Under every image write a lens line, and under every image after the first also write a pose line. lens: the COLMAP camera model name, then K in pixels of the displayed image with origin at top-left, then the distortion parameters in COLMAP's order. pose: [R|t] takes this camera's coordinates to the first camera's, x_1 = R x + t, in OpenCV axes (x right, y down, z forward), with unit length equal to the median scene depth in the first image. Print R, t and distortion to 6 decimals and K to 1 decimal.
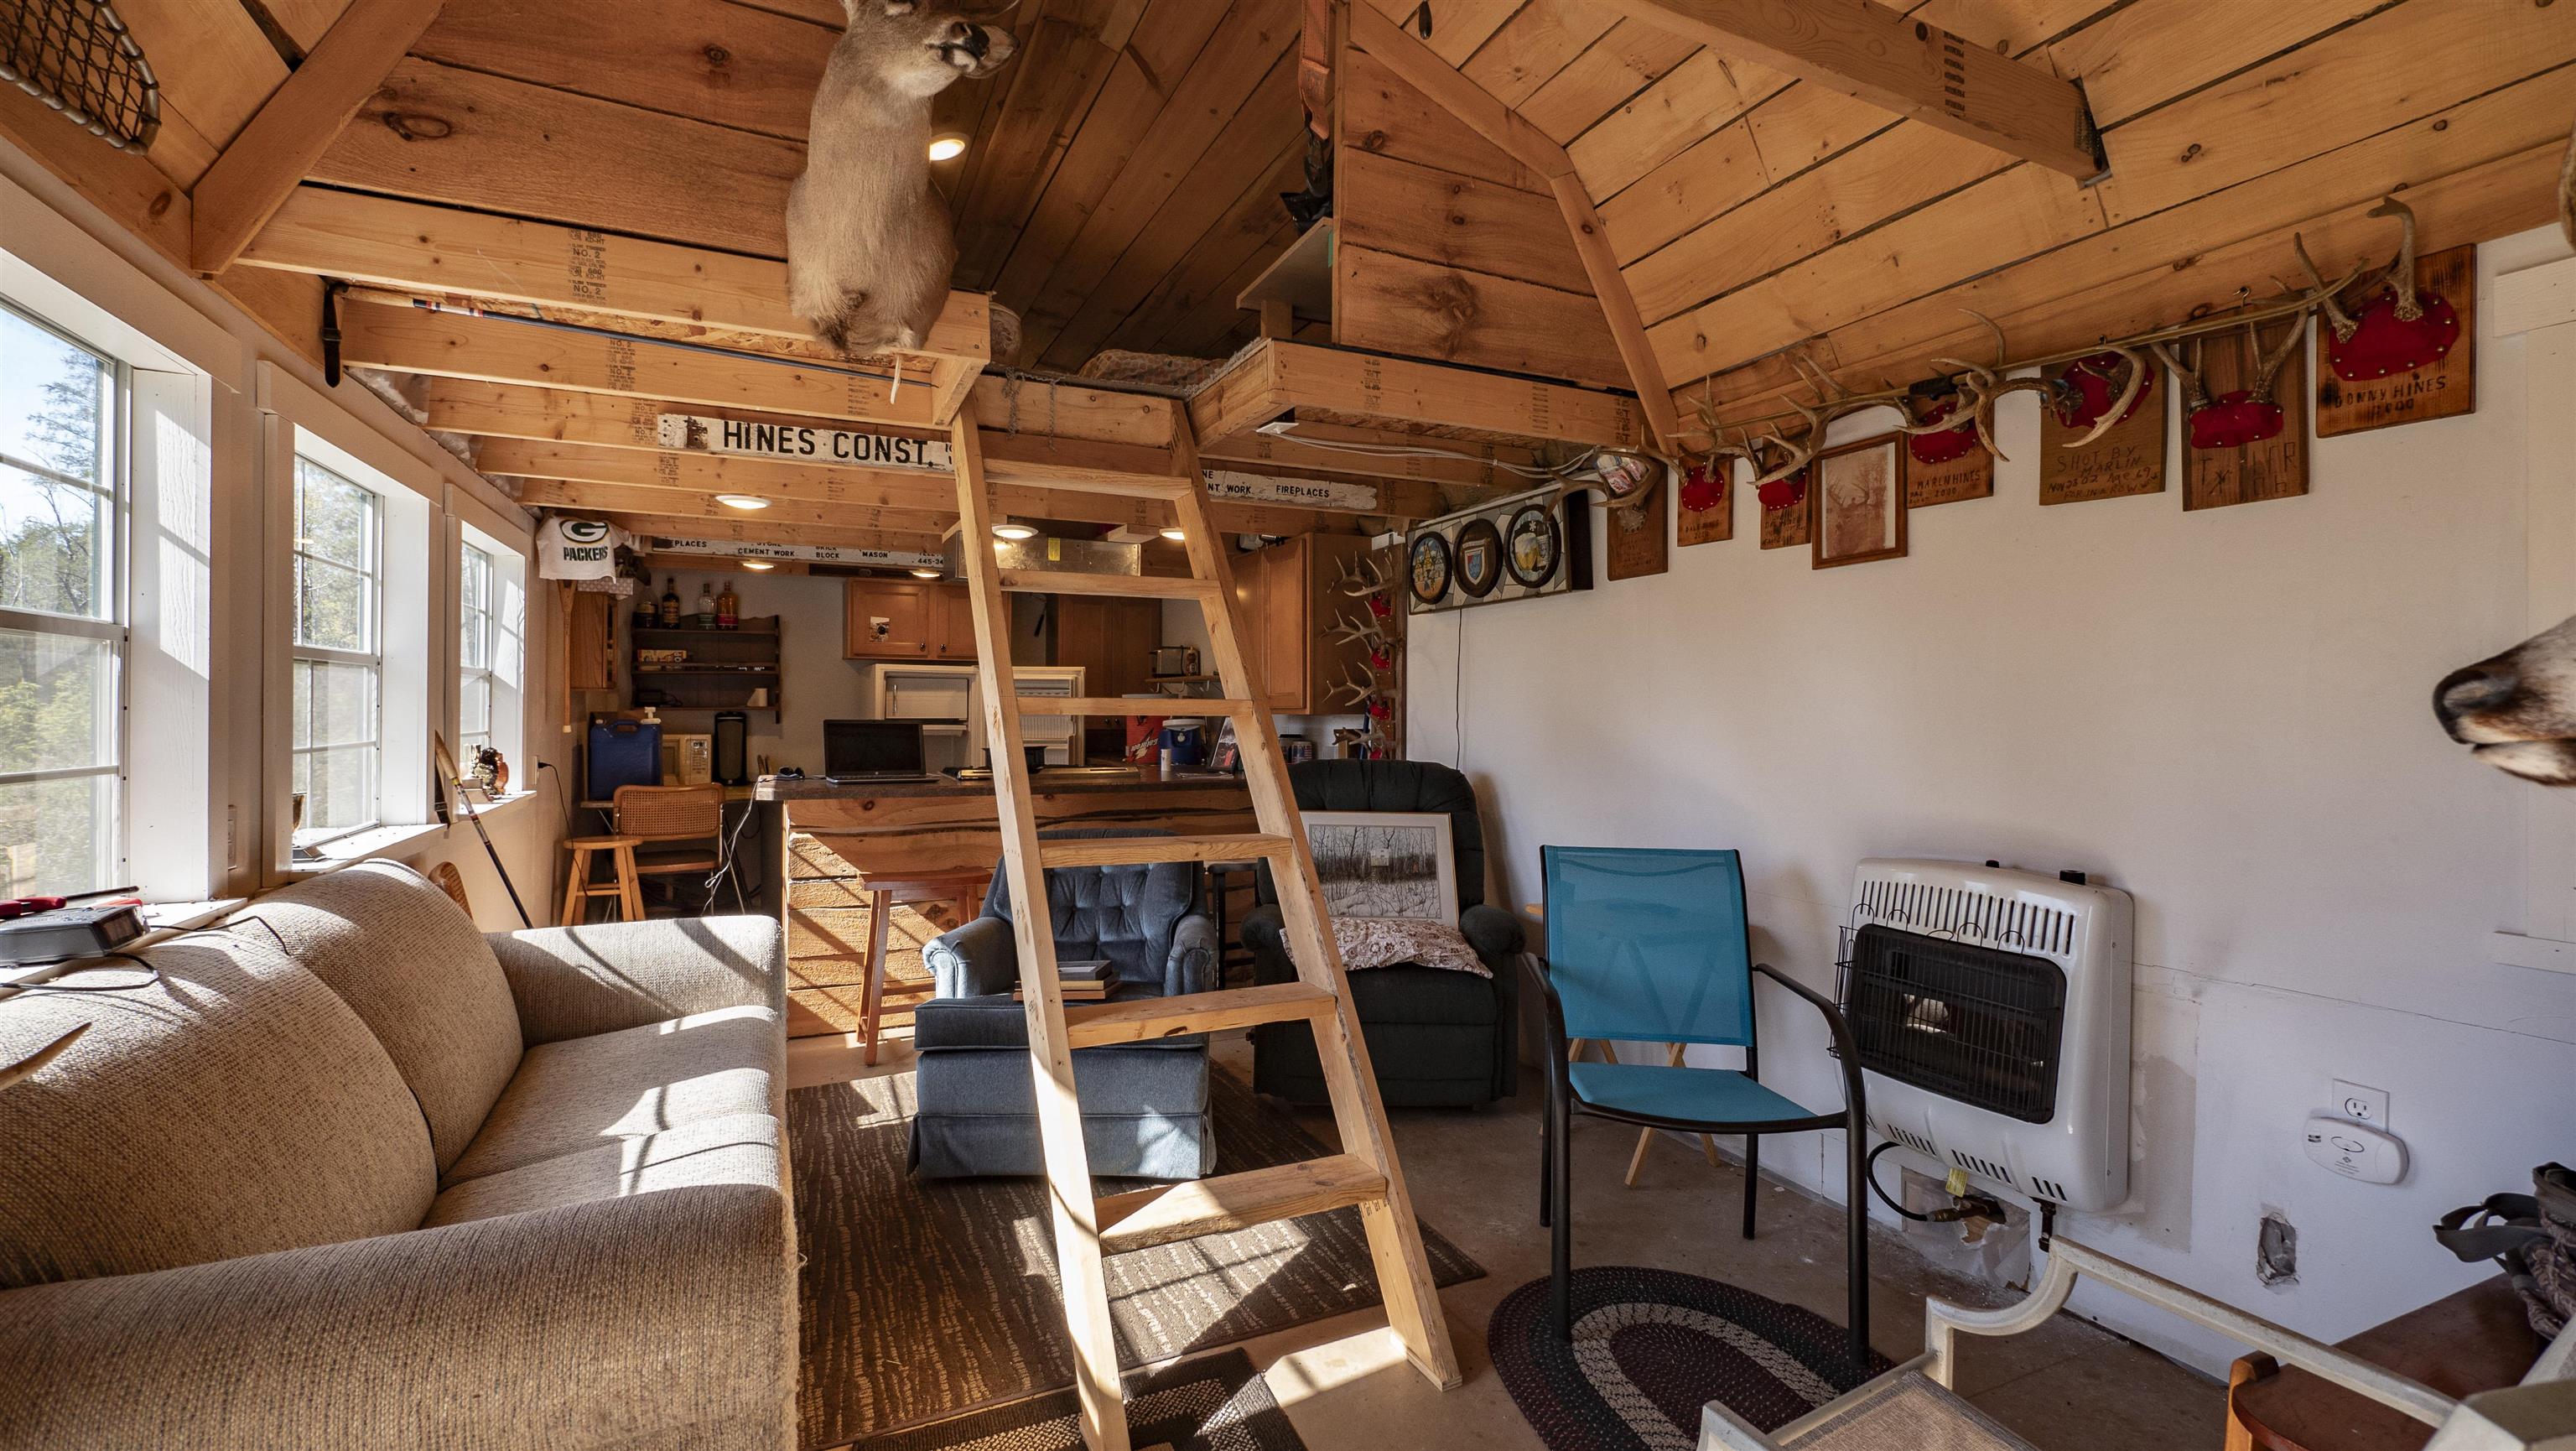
lens RADIAL K [[1094.6, 0, 1279.0], [0, 1094.6, 713.6], [0, 0, 1]] dist [-0.000376, -0.000146]
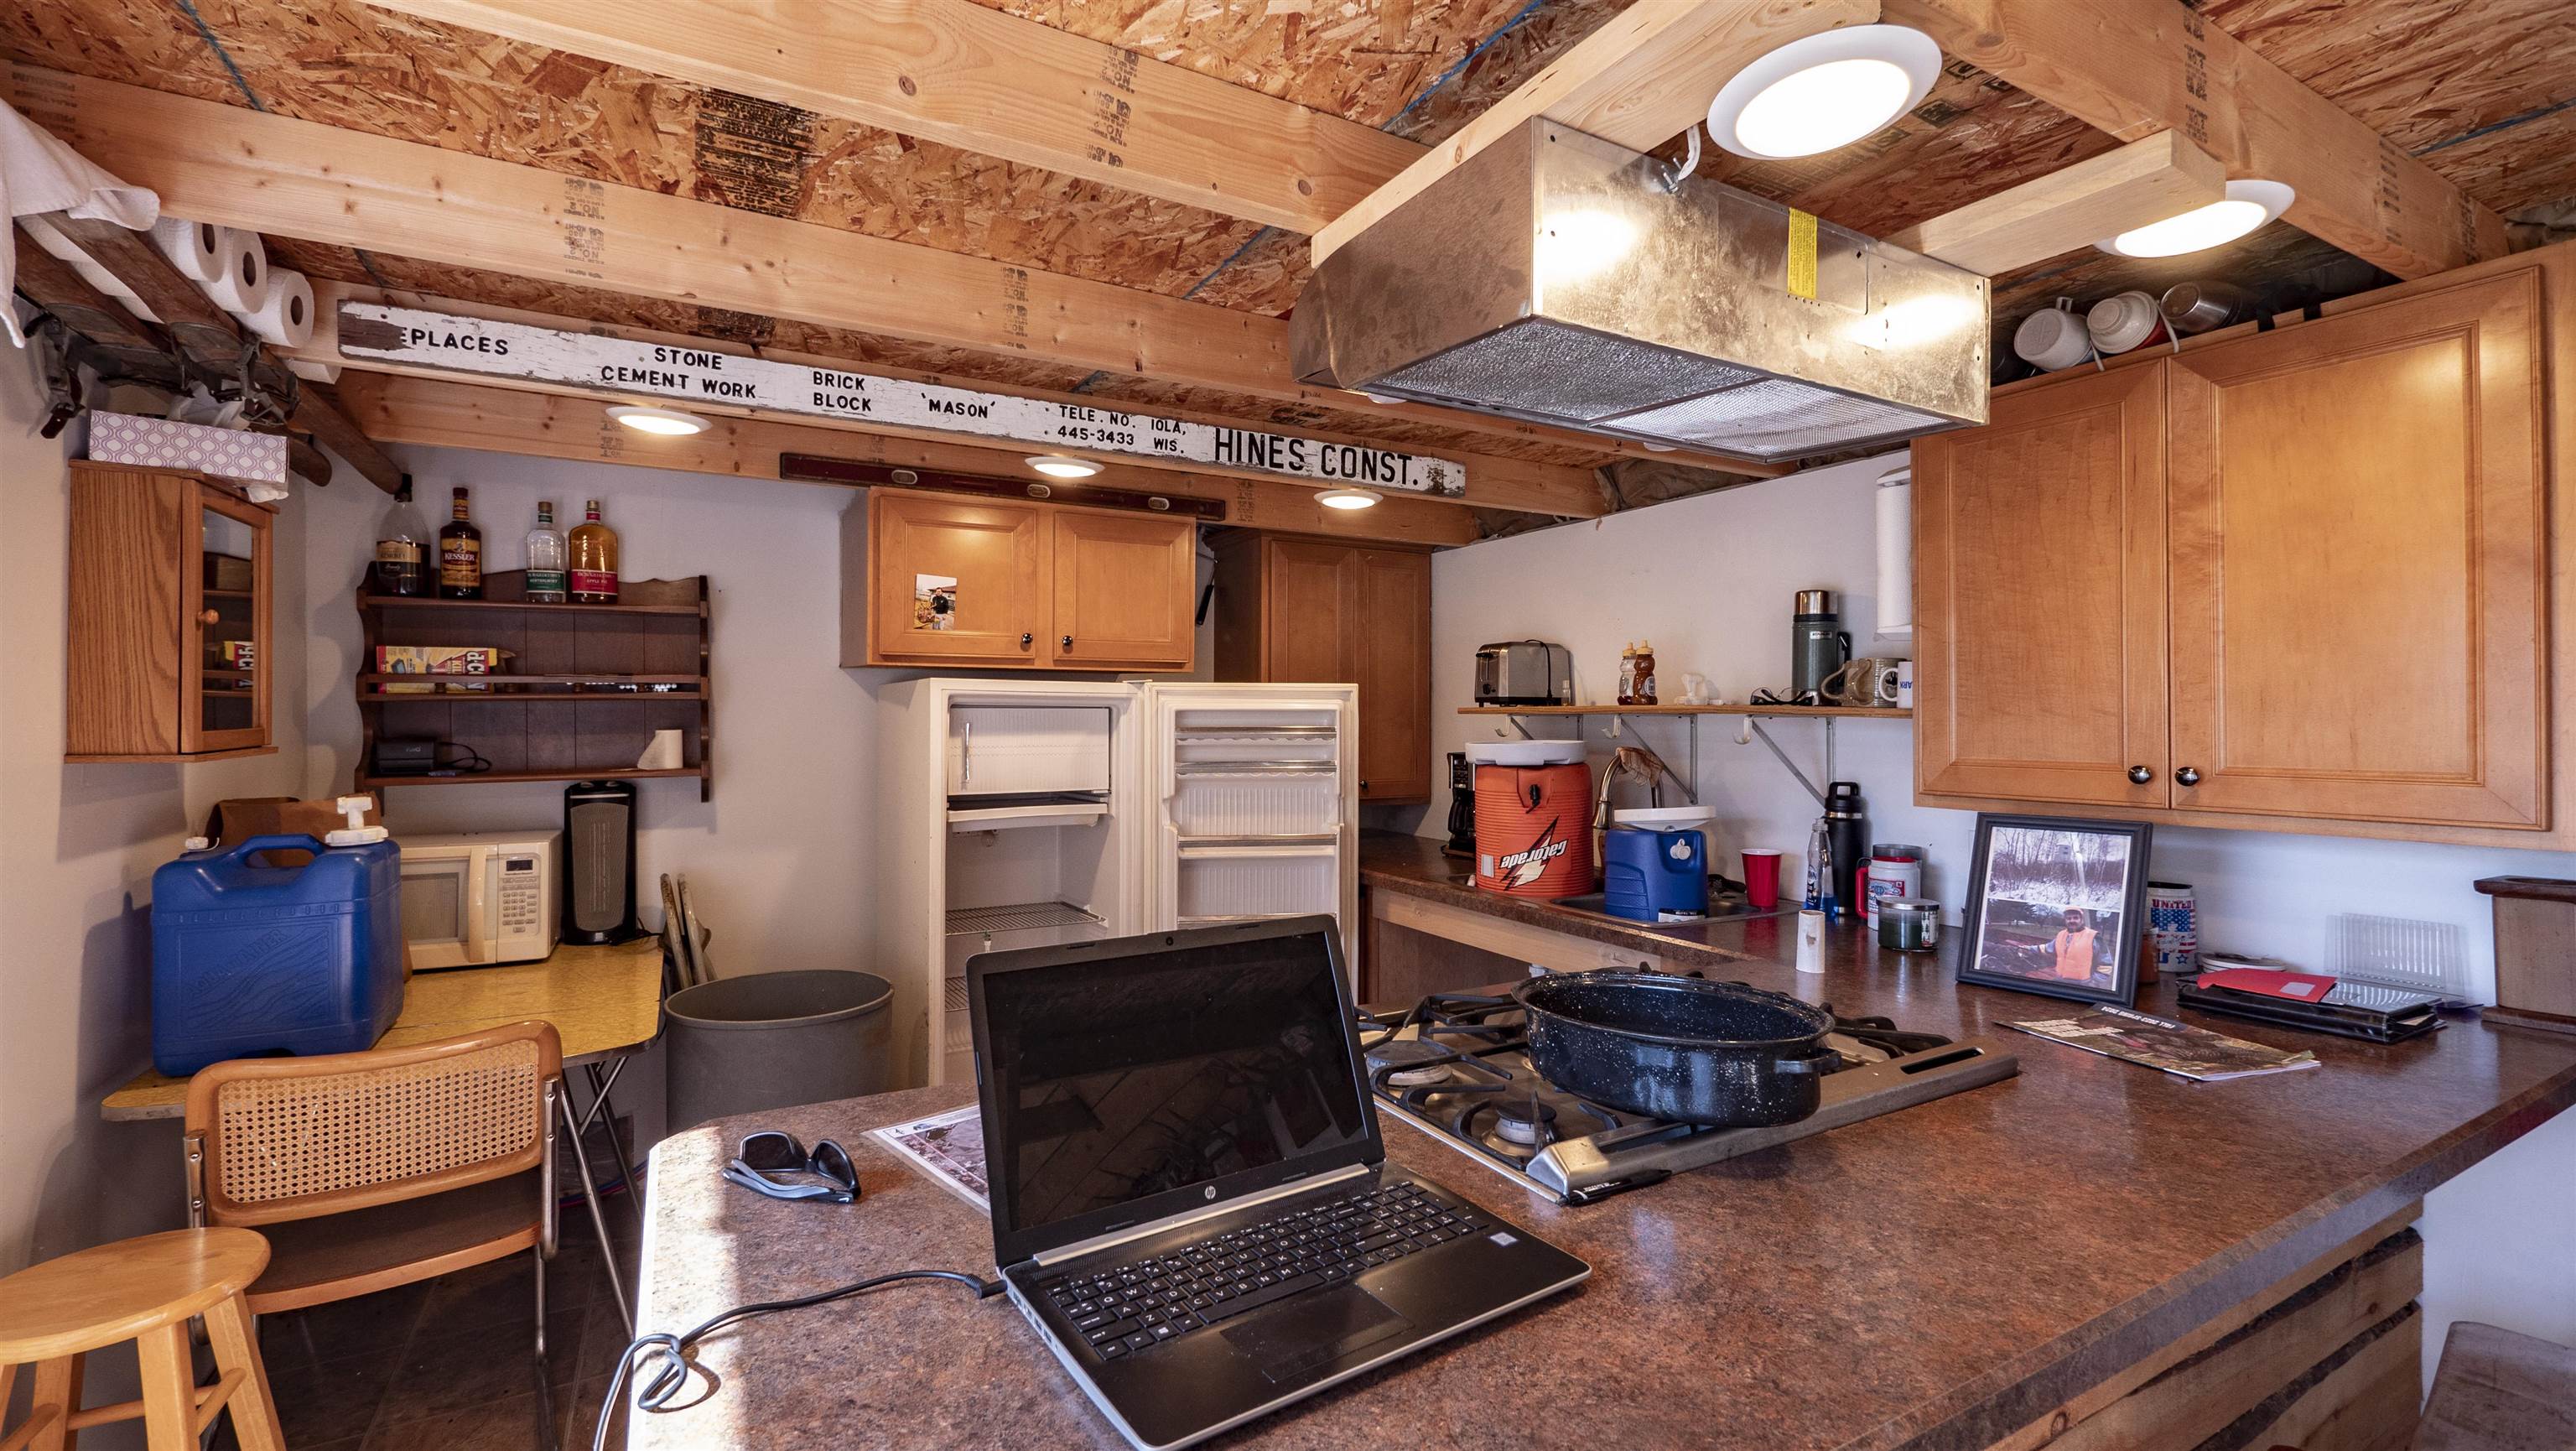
lens RADIAL K [[1094.6, 0, 1278.9], [0, 1094.6, 715.0], [0, 0, 1]] dist [-0.000376, -0.000146]
pose [[0.998070, -0.003461, 0.062010, -0.239188], [0.003905, 0.999968, -0.007039, -0.024855], [-0.061983, 0.007268, 0.998051, 0.510942]]
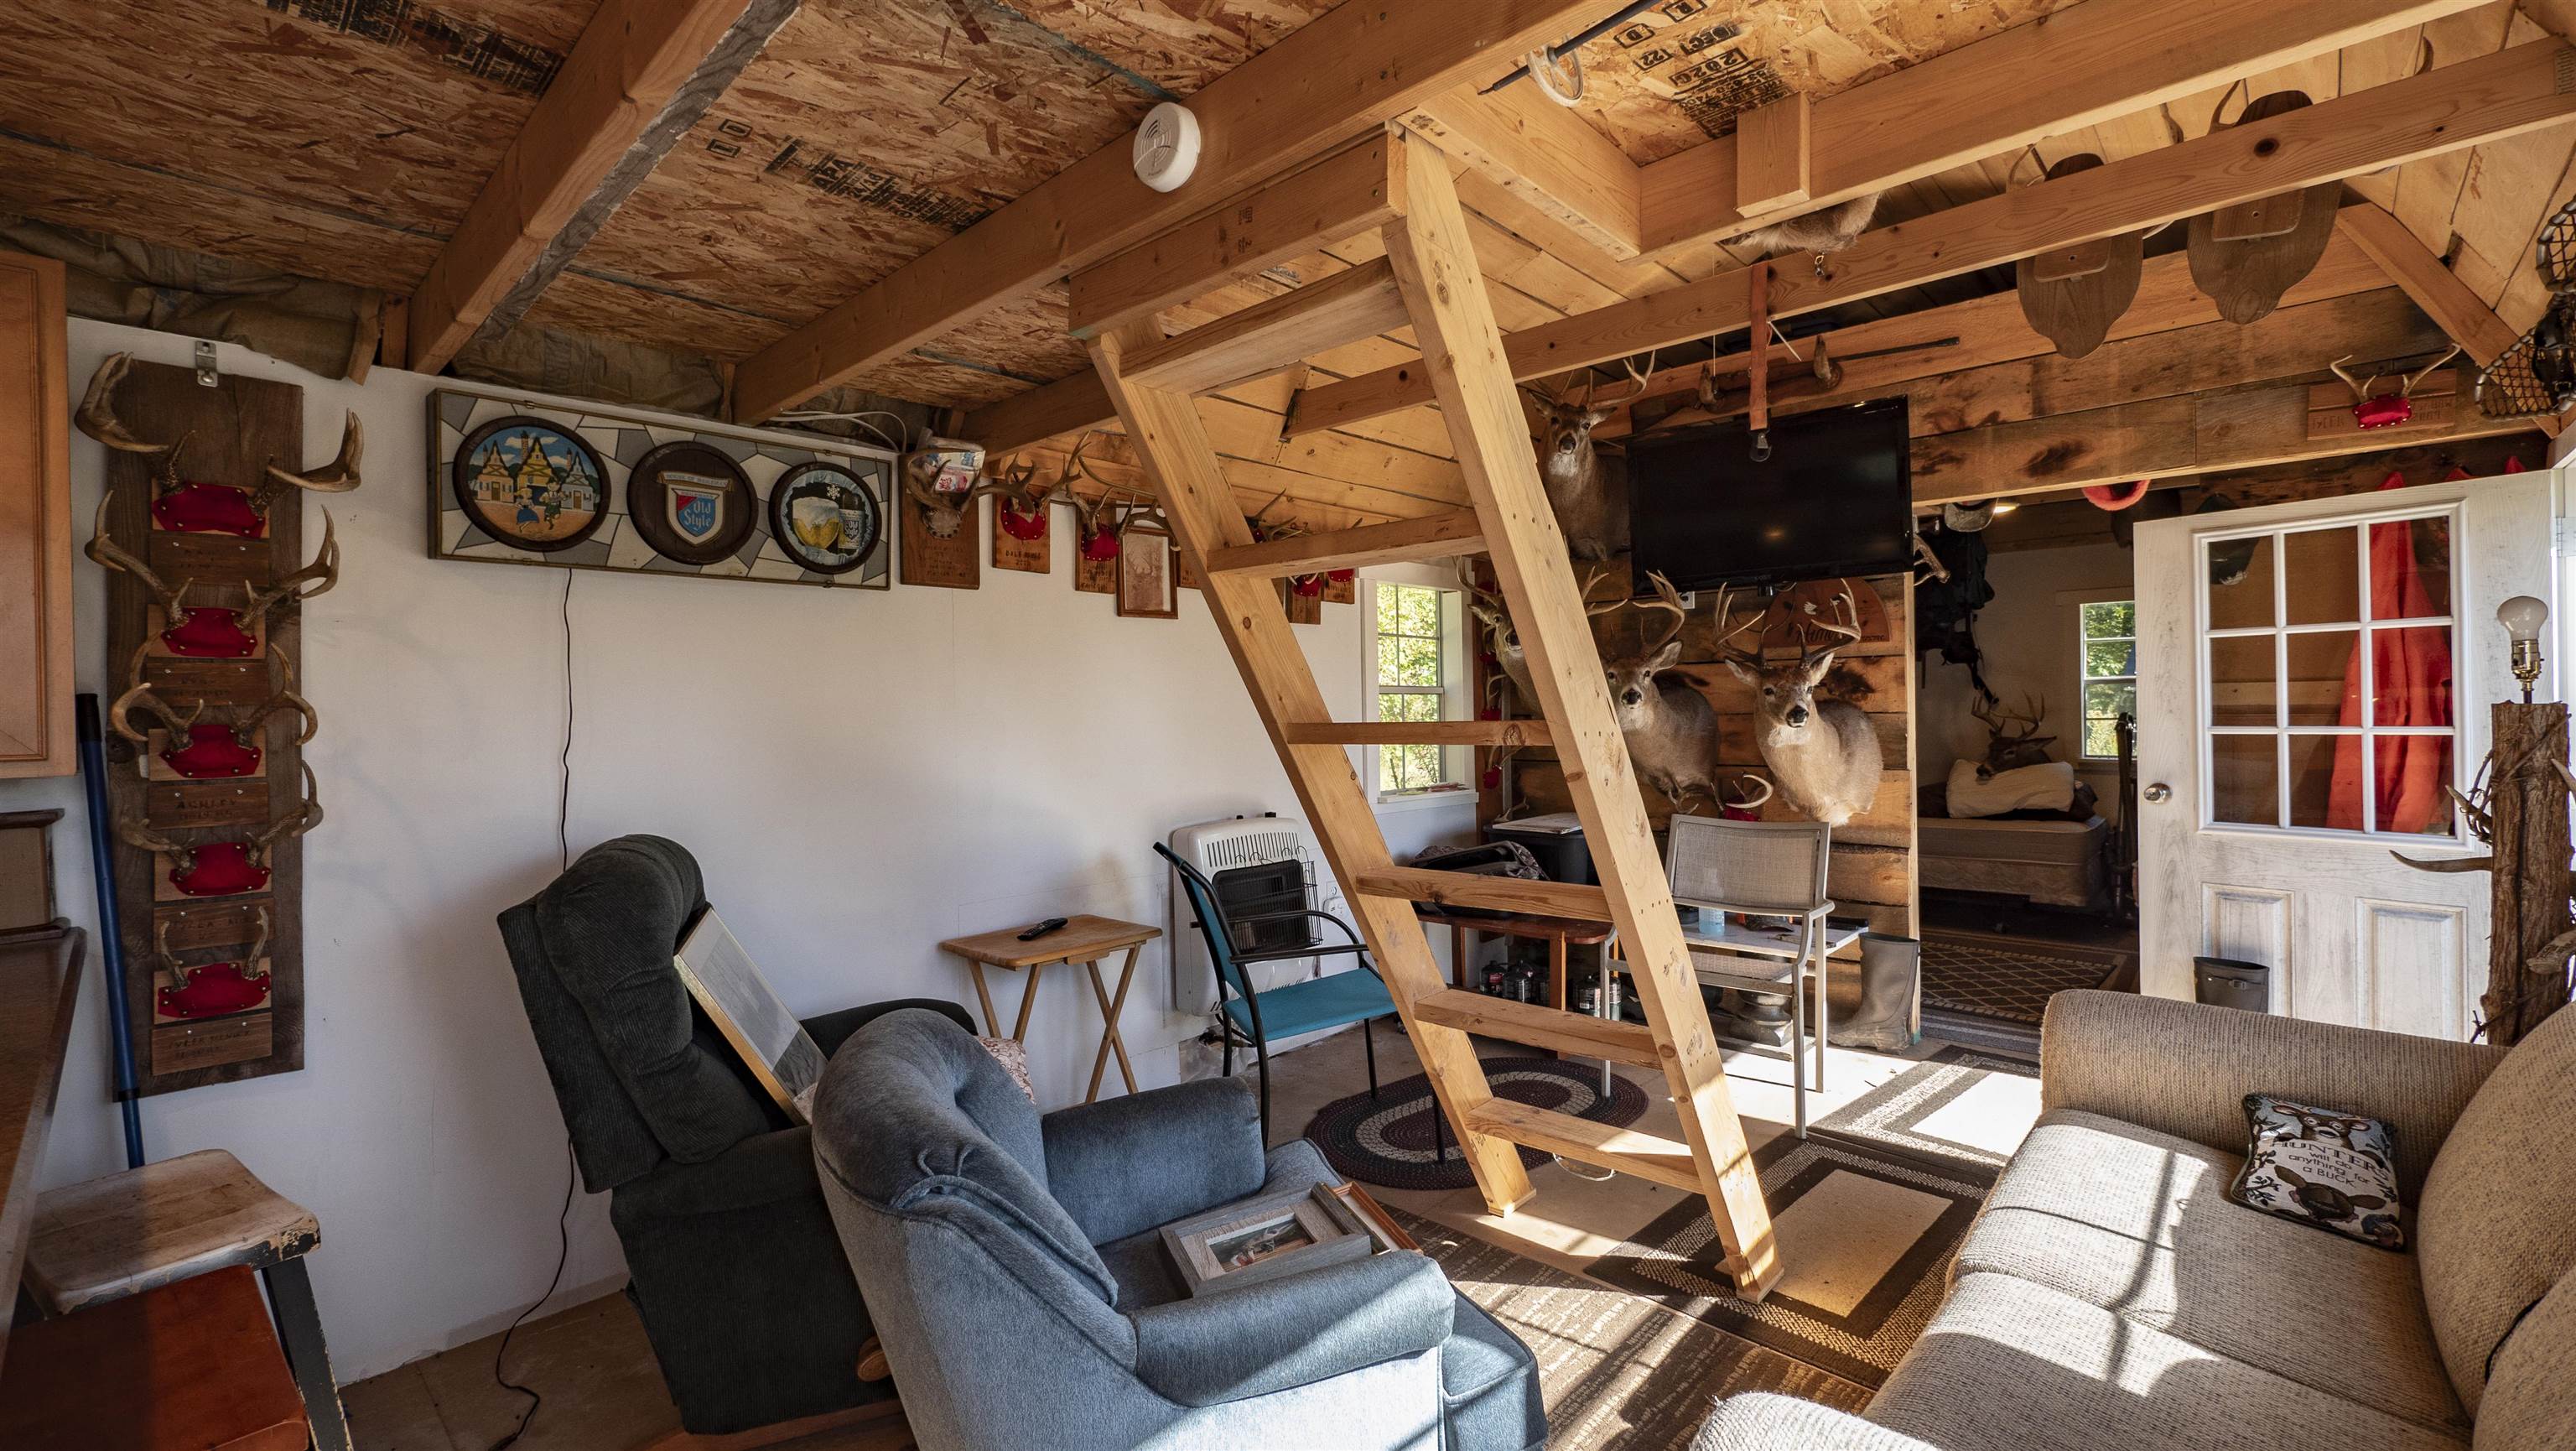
lens RADIAL K [[1094.6, 0, 1271.4], [0, 1094.6, 719.4], [0, 0, 1]] dist [-0.000376, -0.000146]
pose [[-0.365708, -0.007043, 0.930703, -0.931610], [0.016686, 0.999761, 0.014122, -0.033673], [-0.930580, 0.020694, -0.365503, 1.607222]]
